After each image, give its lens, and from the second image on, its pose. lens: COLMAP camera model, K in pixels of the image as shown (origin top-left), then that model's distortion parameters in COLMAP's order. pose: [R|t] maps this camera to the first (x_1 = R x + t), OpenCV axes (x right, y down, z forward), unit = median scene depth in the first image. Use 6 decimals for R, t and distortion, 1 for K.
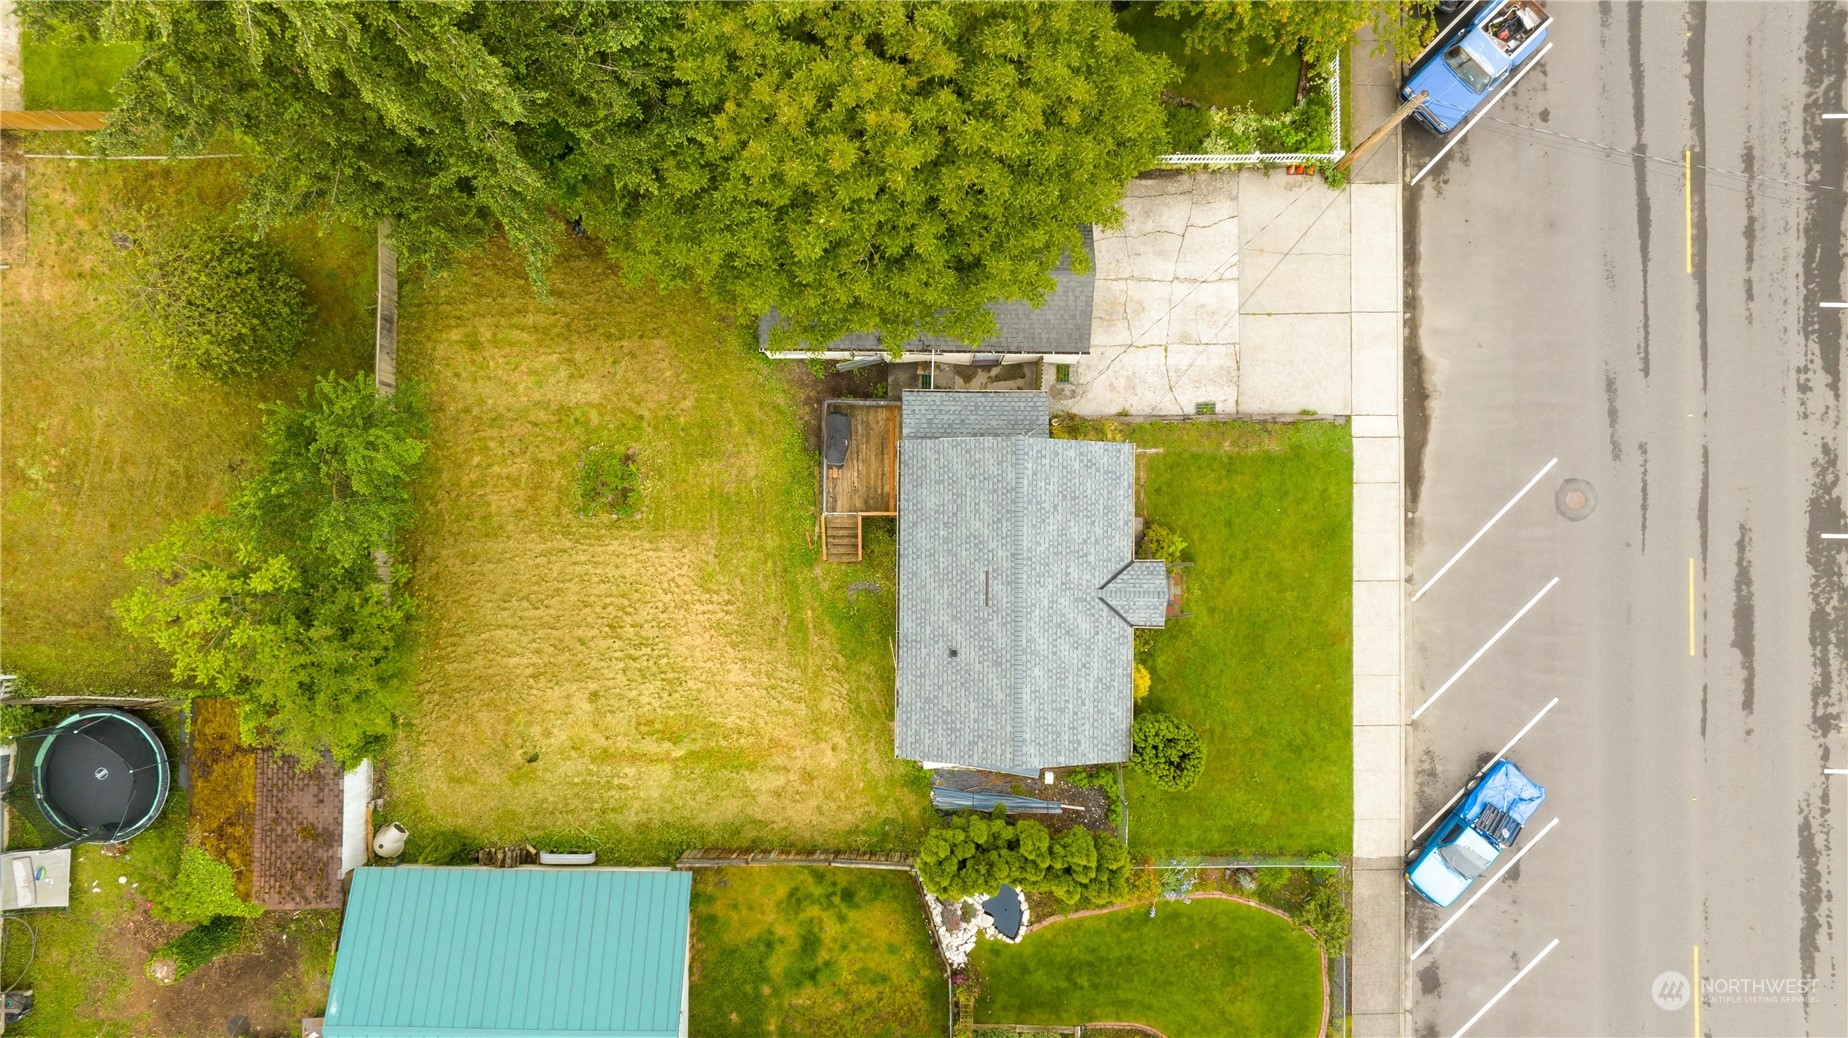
lens RADIAL K [[1323.2, 0, 924.0], [0, 1323.2, 519.0], [0, 0, 1]] dist [-0.014419, 0.013664]
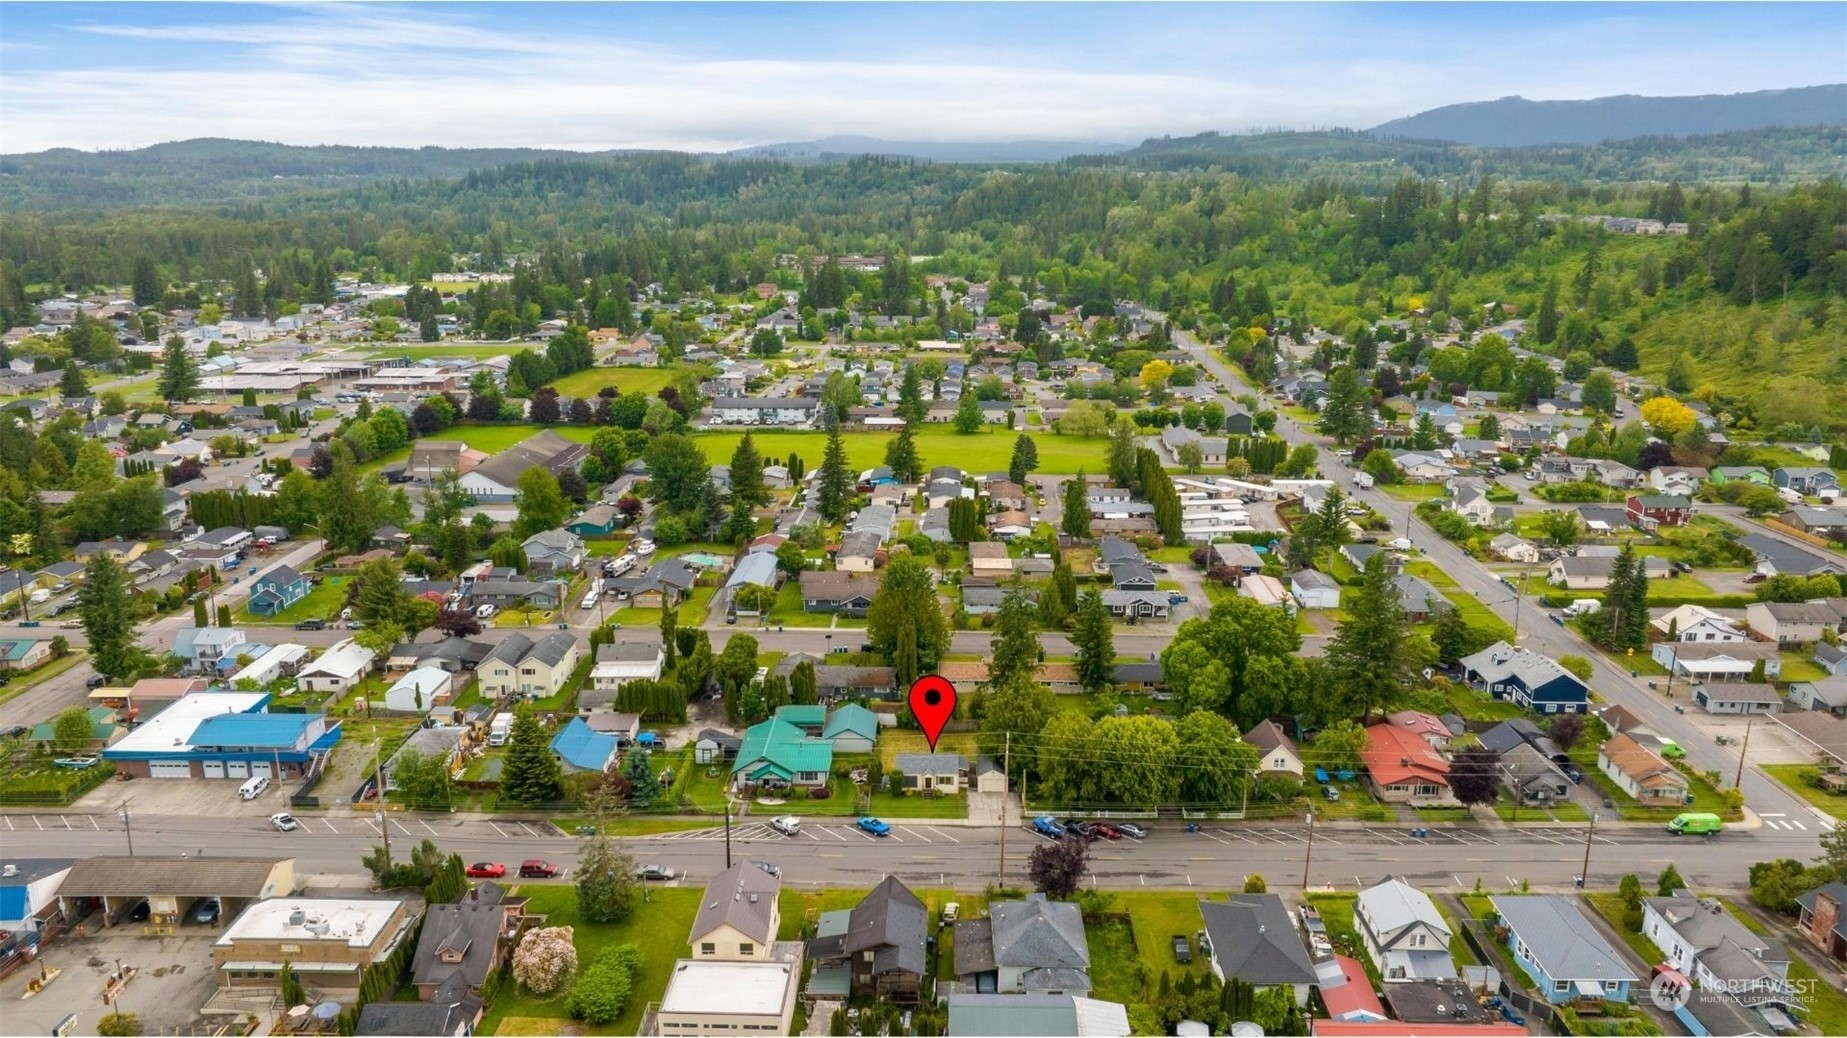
lens RADIAL K [[1322.5, 0, 923.5], [0, 1322.5, 519.0], [0, 0, 1]] dist [-0.014419, 0.013664]
pose [[-0.001669, 0.239229, -0.970962, 4.352338], [-0.999903, 0.013044, 0.004933, 0.036623], [0.013845, 0.970875, 0.239184, -1.017202]]
